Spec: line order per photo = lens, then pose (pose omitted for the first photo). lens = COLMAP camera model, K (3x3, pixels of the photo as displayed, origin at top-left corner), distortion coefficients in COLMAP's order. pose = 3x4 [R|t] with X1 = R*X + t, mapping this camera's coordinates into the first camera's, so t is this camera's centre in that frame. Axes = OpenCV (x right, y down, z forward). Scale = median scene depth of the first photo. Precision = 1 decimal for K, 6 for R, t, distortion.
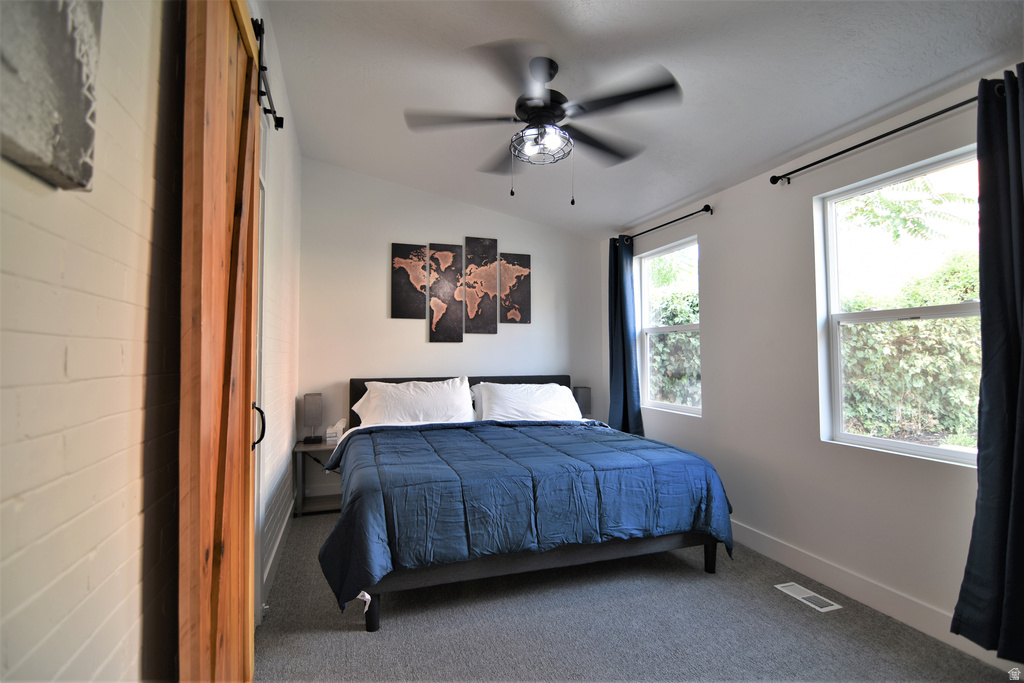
lens RADIAL K [[495.8, 0, 517.1], [0, 495.8, 338.4], [0, 0, 1]] dist [-0.007770, -0.009715]
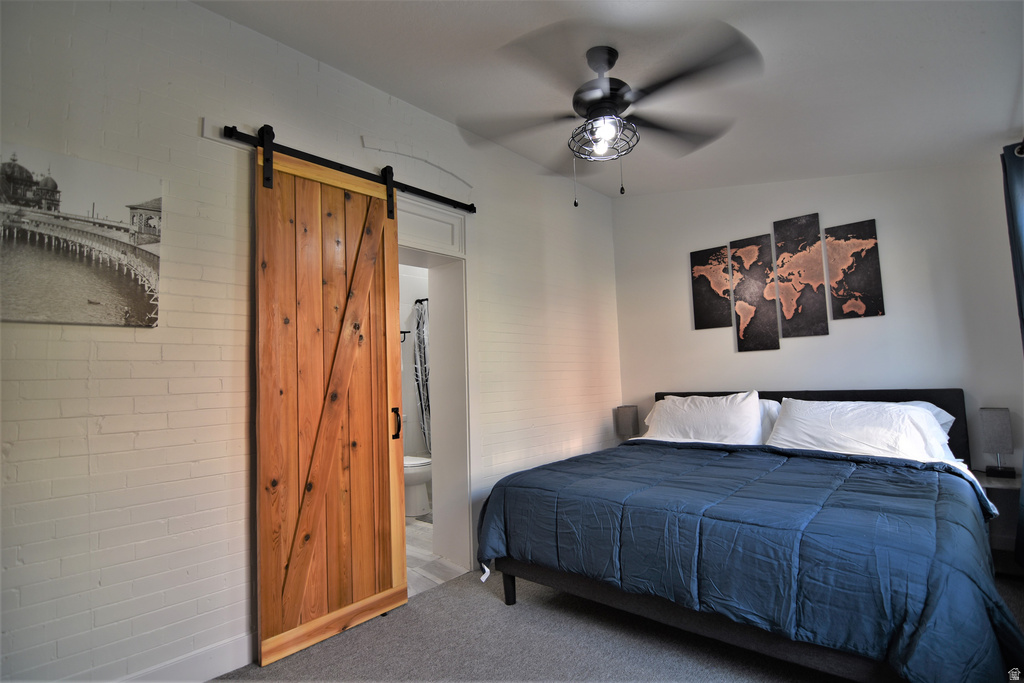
lens RADIAL K [[495.8, 0, 514.9], [0, 495.8, 341.4], [0, 0, 1]] dist [-0.007770, -0.009715]
pose [[0.490113, -0.082449, -0.867751, 0.395336], [0.066632, 0.996147, -0.057014, 0.012561], [0.869108, -0.029876, 0.493719, 0.213890]]
